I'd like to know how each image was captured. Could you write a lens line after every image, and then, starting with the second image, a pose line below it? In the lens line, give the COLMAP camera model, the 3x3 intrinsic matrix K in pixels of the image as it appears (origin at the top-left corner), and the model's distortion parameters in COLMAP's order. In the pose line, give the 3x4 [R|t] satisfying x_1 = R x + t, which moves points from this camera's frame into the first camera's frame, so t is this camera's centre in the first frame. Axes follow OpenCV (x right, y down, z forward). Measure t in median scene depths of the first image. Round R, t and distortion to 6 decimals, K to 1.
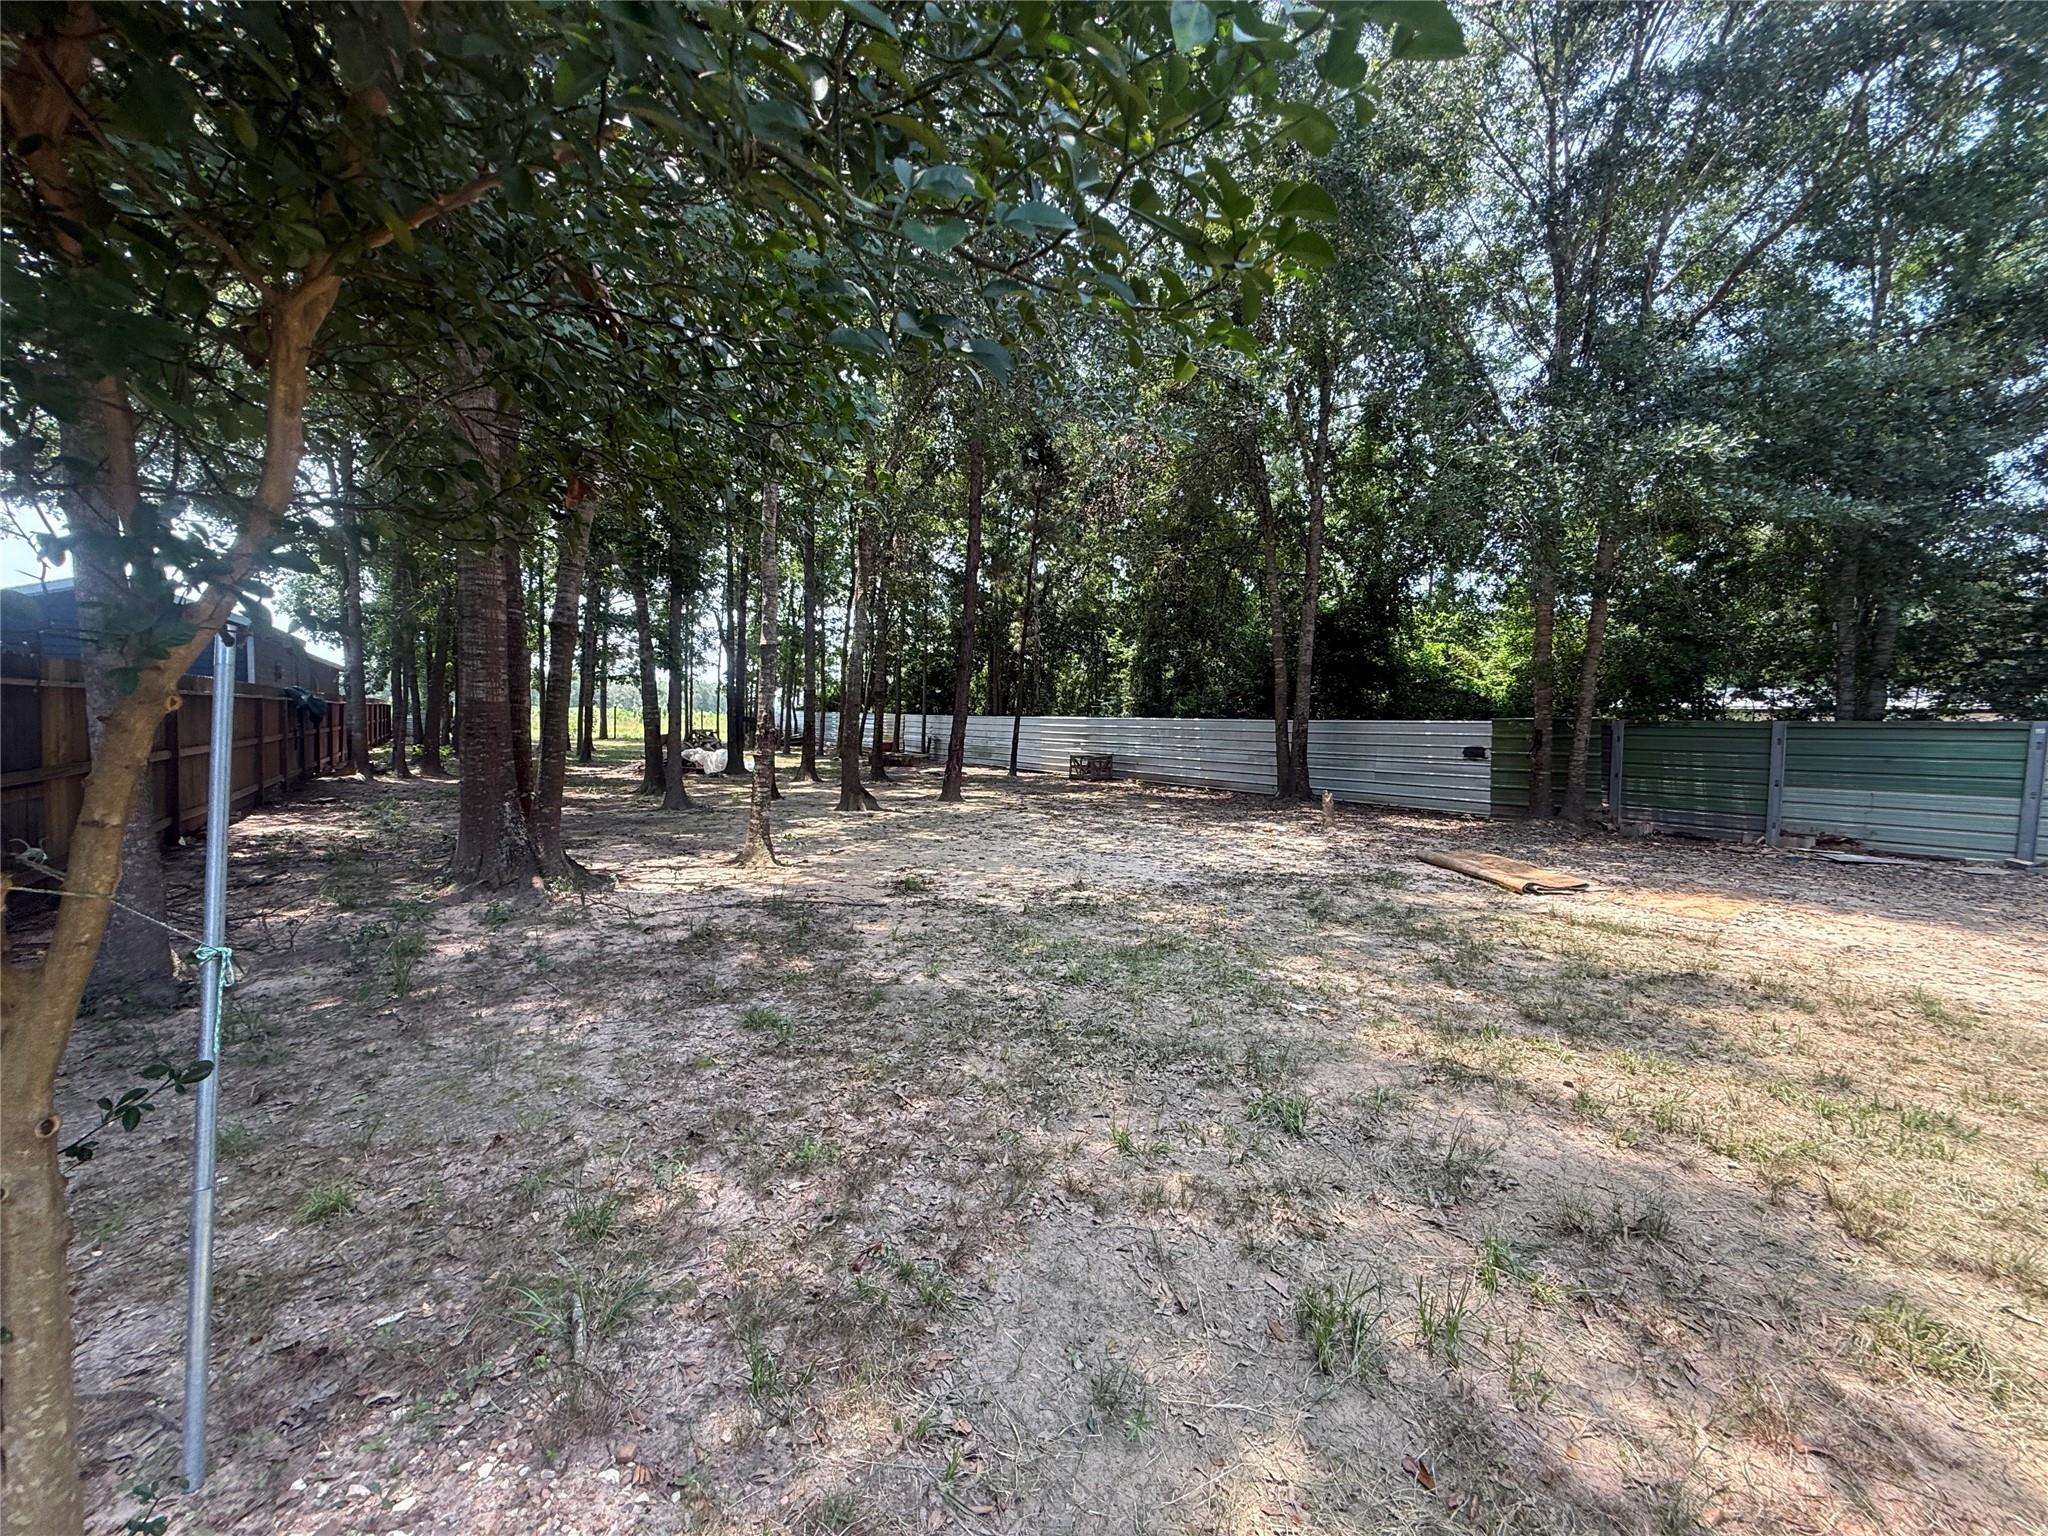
lens RADIAL K [[832.1, 0, 1024.0], [0, 832.1, 768.0], [0, 0, 1]] dist [0.000449, -0.000022]
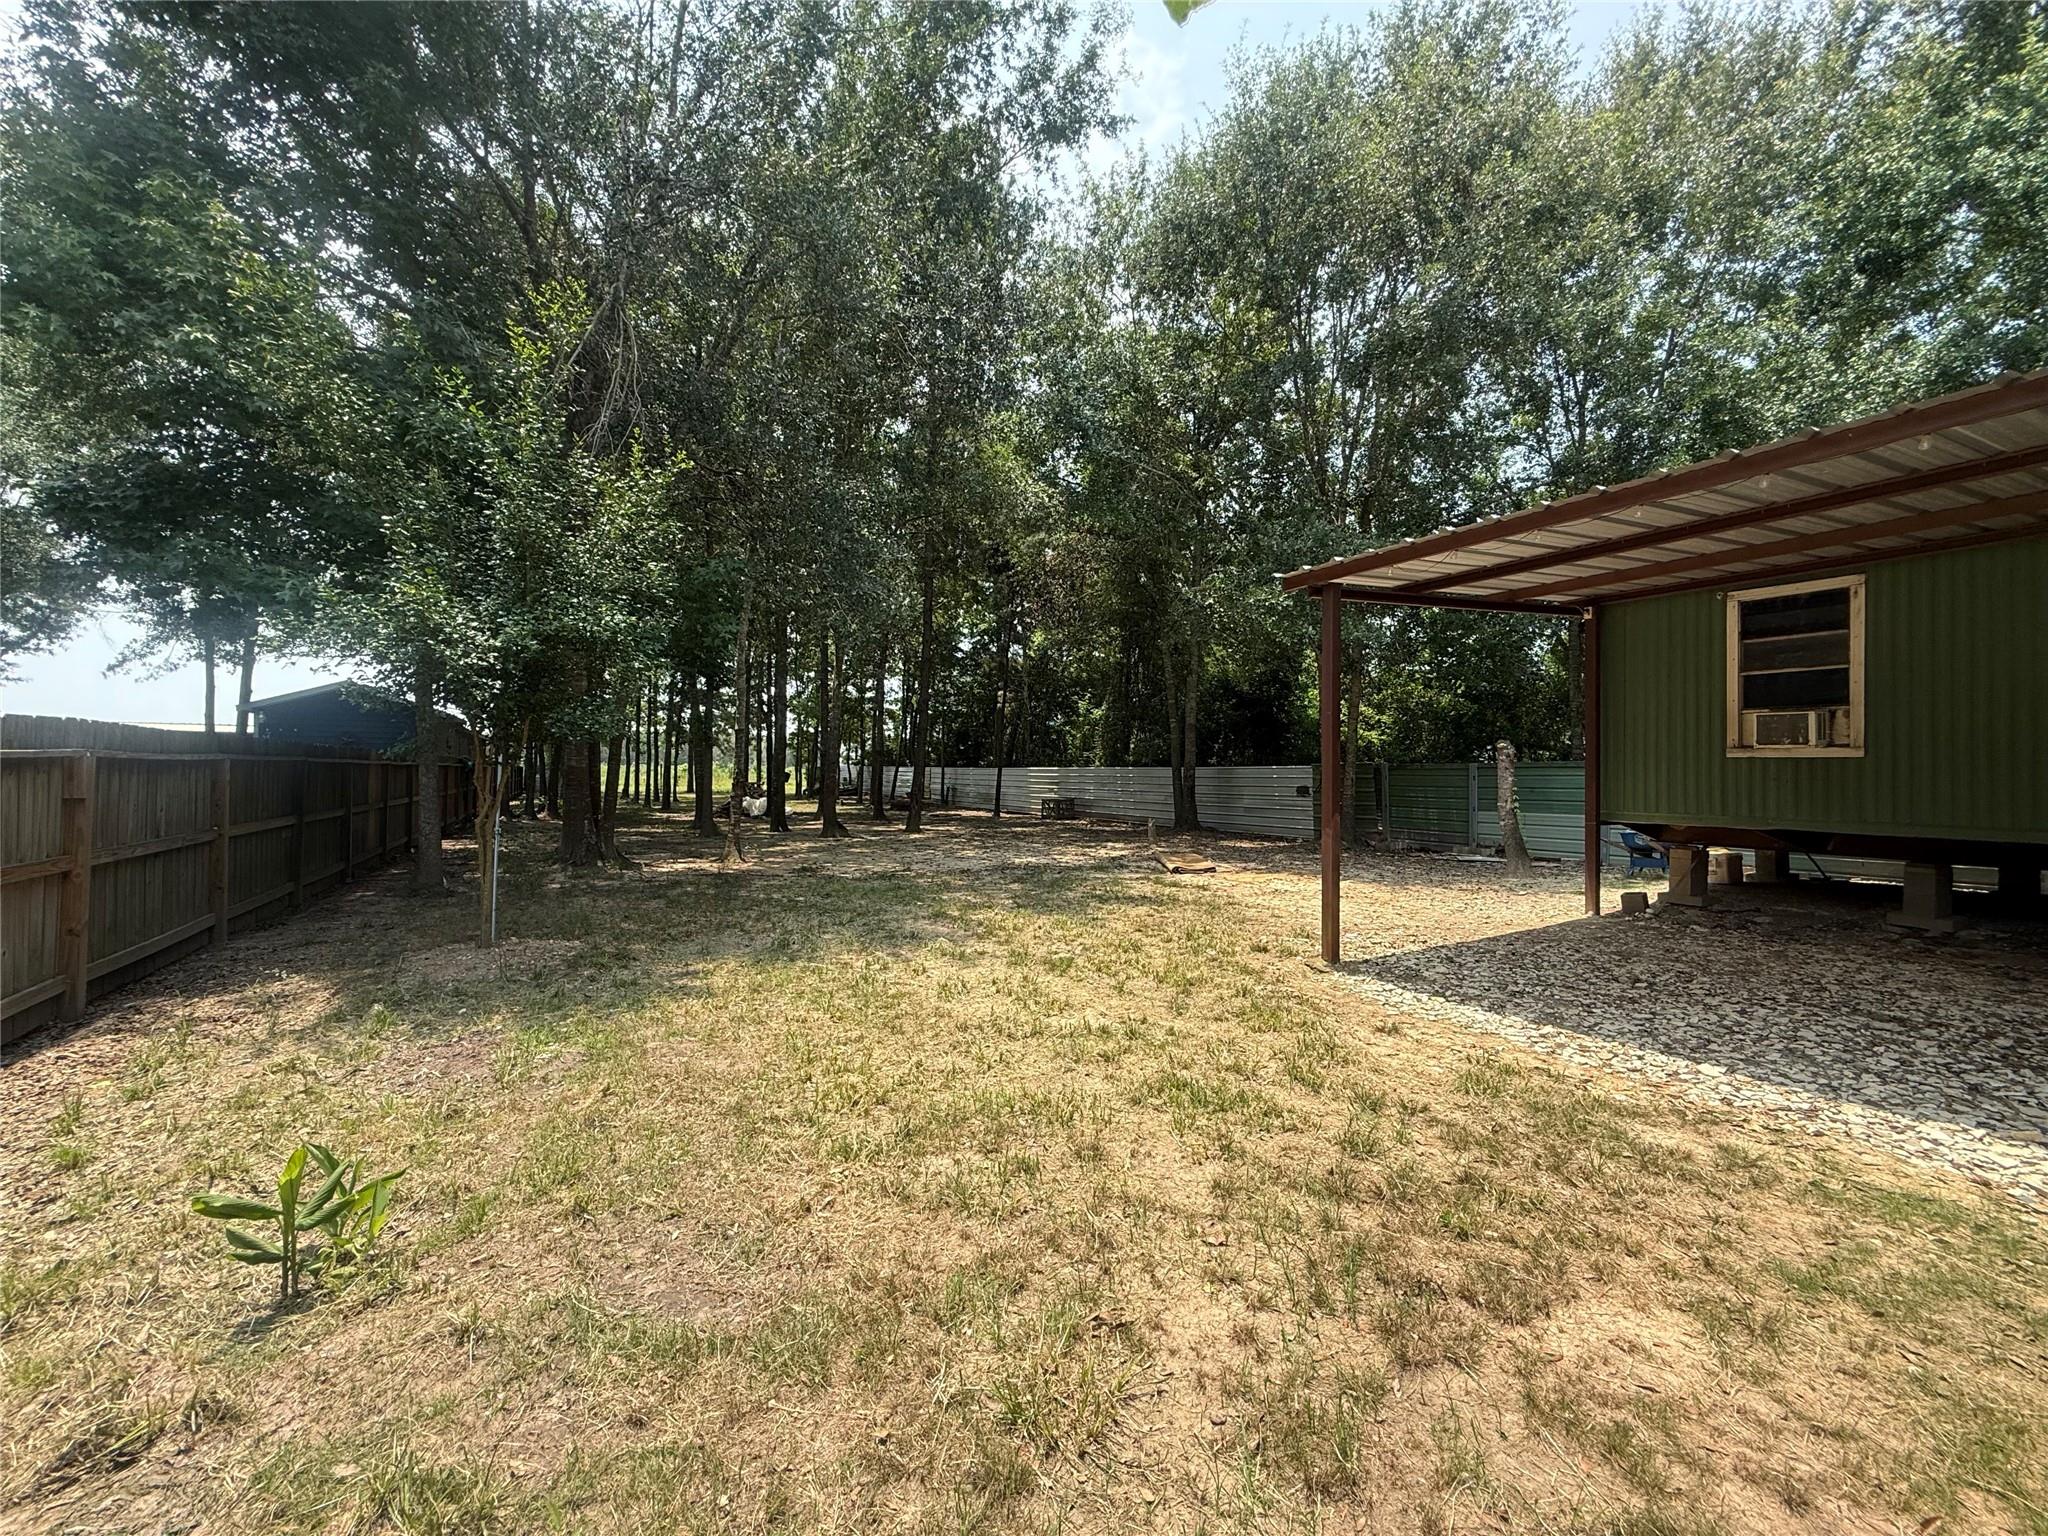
lens RADIAL K [[832.1, 0, 1024.0], [0, 832.1, 768.0], [0, 0, 1]] dist [0.000449, -0.000022]
pose [[0.994645, -0.019781, -0.101441, 0.157491], [0.013733, 0.998105, -0.059976, 0.012508], [0.102435, 0.058262, 0.993032, -0.221533]]
